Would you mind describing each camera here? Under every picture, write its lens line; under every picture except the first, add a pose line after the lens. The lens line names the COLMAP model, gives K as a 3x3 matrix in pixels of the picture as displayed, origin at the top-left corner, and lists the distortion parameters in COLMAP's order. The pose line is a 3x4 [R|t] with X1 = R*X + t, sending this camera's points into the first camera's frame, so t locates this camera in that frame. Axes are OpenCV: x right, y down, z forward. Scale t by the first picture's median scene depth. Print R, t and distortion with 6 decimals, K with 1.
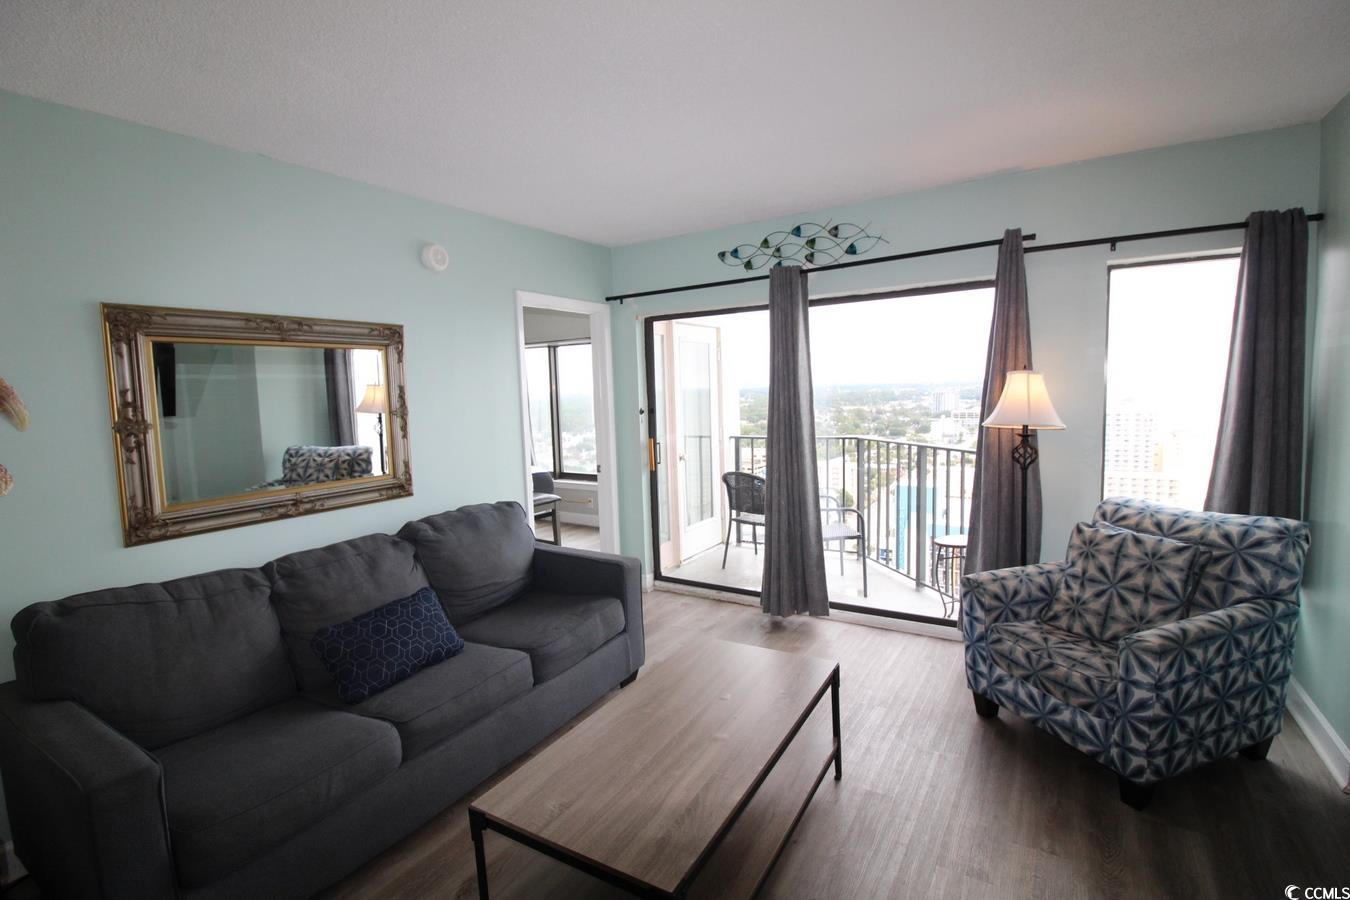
lens RADIAL K [[624.0, 0, 678.0], [0, 624.0, 440.3], [0, 0, 1]] dist [-0.013659, -0.004672]
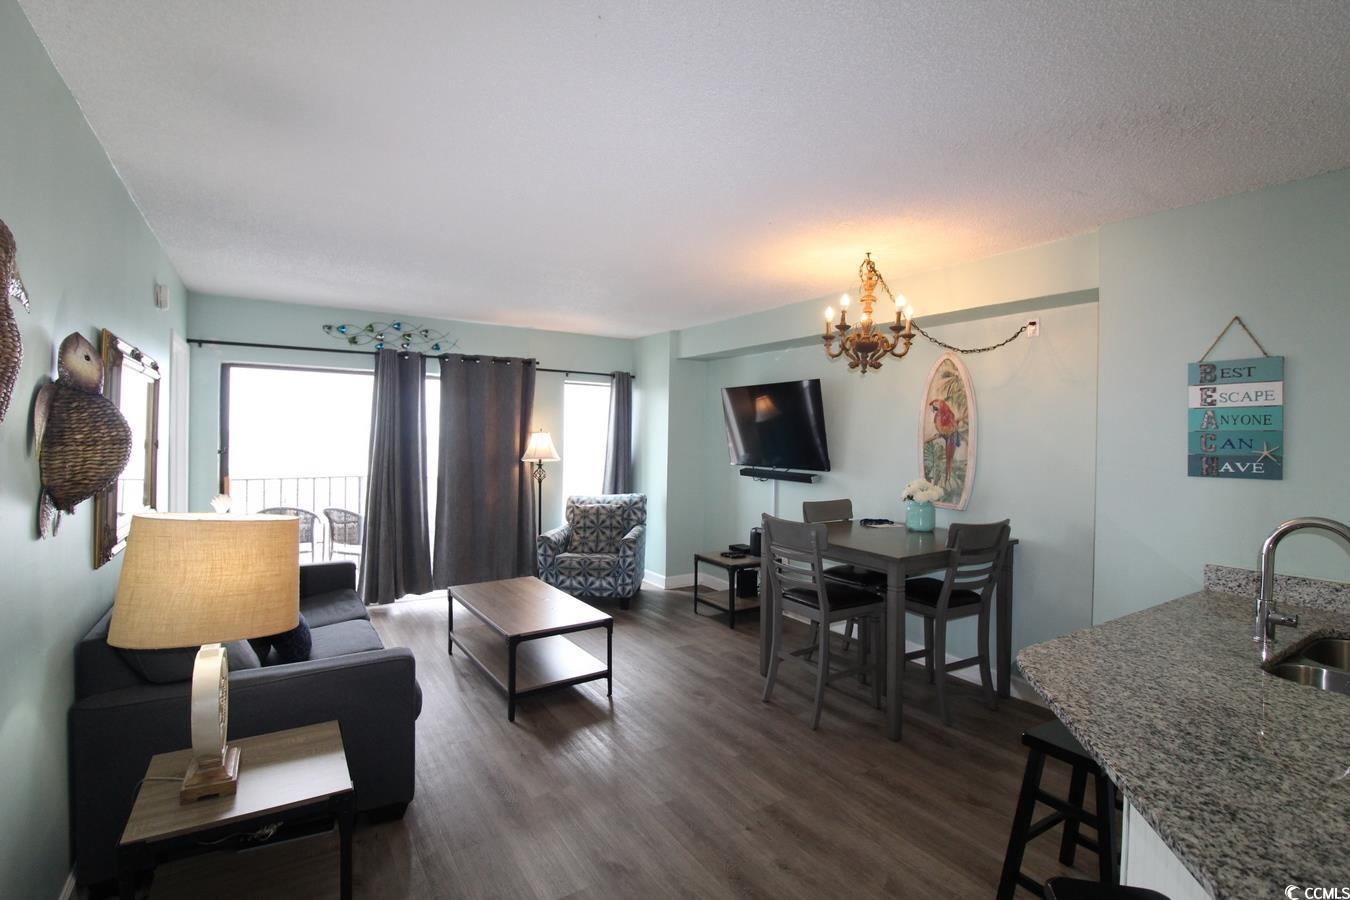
lens RADIAL K [[624.0, 0, 682.5], [0, 624.0, 439.5], [0, 0, 1]] dist [-0.013659, -0.004672]
pose [[0.408555, 0.032655, 0.912149, -1.223879], [0.049234, 0.997116, -0.057749, 0.056319], [-0.911405, 0.068502, 0.405769, -0.231826]]
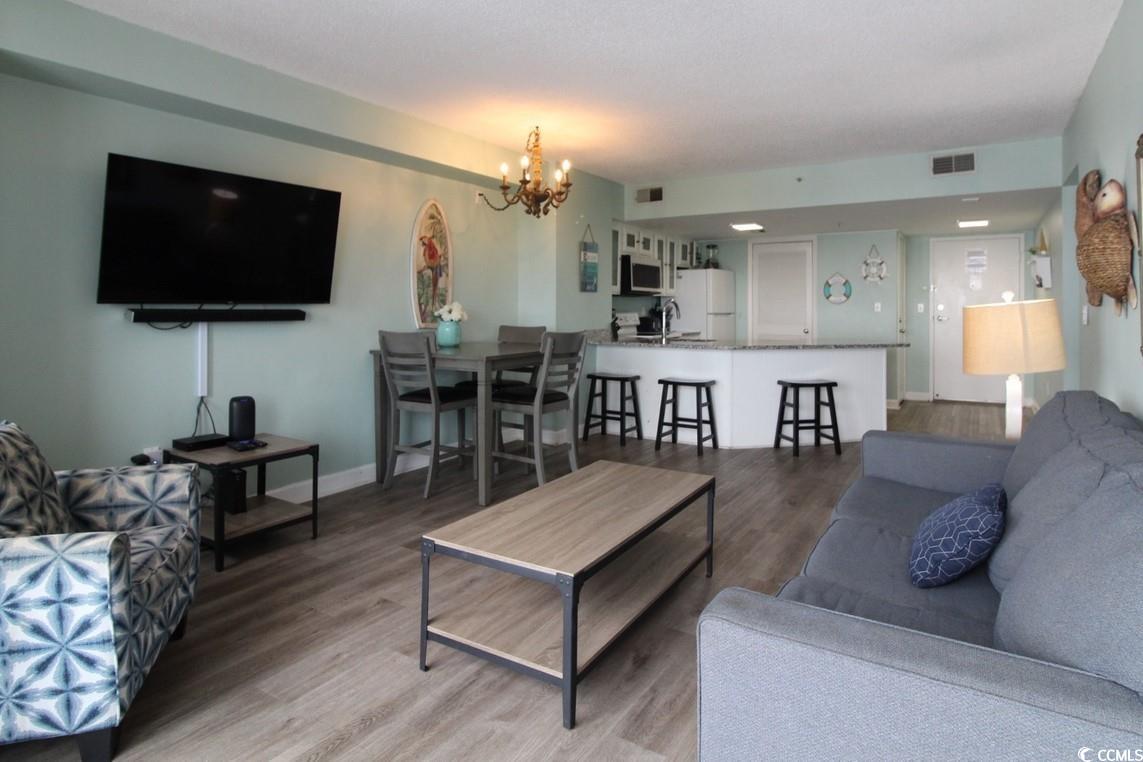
lens RADIAL K [[615.3, 0, 614.2], [0, 615.3, 304.6], [0, 0, 1]] dist [-0.005645, 0.000158]
pose [[-0.999004, 0.026912, -0.035602, -0.006632], [0.023690, 0.995838, 0.088011, -0.049918], [0.037822, 0.087080, -0.995483, 1.676640]]
